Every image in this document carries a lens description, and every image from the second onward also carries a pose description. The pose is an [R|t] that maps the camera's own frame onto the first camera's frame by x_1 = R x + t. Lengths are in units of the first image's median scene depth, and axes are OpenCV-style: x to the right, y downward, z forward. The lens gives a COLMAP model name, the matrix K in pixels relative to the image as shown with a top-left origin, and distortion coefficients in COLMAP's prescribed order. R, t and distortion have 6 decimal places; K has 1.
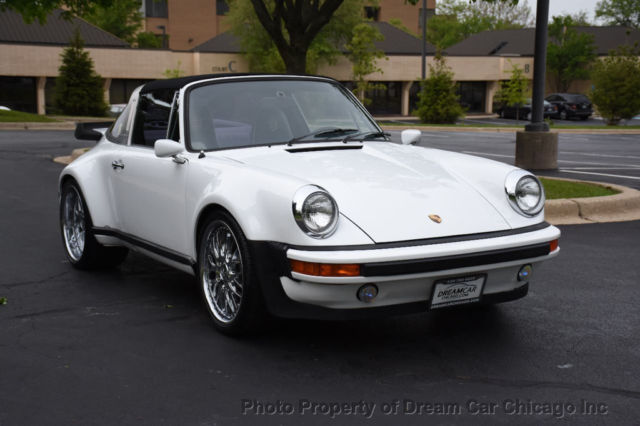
lens RADIAL K [[1025.5, 0, 320.0], [0, 1025.5, 213.0], [0, 0, 1]] dist [0.292764, 0.100215]
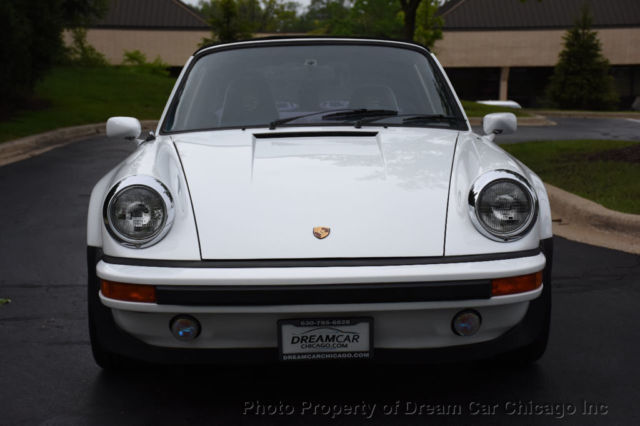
lens RADIAL K [[1227.3, 0, 320.2], [0, 1227.3, 204.2], [0, 0, 1]] dist [0.416638, 0.045213]
pose [[0.873296, 0.049018, -0.484718, 0.481650], [-0.059113, 0.998236, -0.005553, -0.008472], [0.483591, 0.033502, 0.874653, 0.251289]]
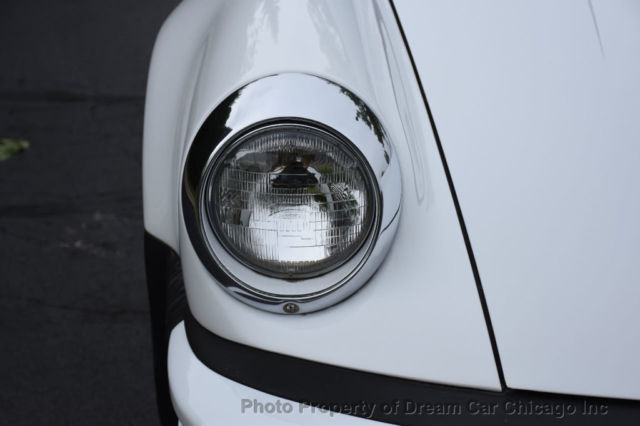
lens RADIAL K [[1227.3, 0, 320.2], [0, 1227.3, 204.2], [0, 0, 1]] dist [0.416638, 0.045213]
pose [[0.838800, 0.198763, -0.506861, 0.130558], [-0.057701, 0.958188, 0.280261, -0.070505], [0.541374, -0.205837, 0.815197, 0.684708]]
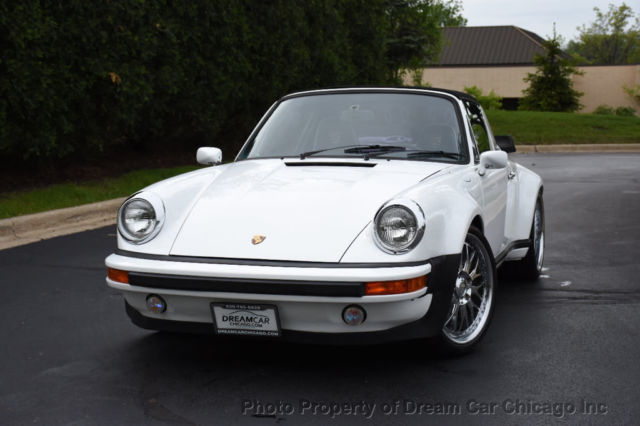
lens RADIAL K [[1079.4, 0, 320.0], [0, 1079.4, 213.0], [0, 0, 1]] dist [0.297147, 0.023749]
pose [[0.661321, 0.081334, -0.745680, 0.813629], [-0.101147, 0.994694, 0.018790, -0.039383], [0.743252, 0.062997, 0.666039, 0.368132]]
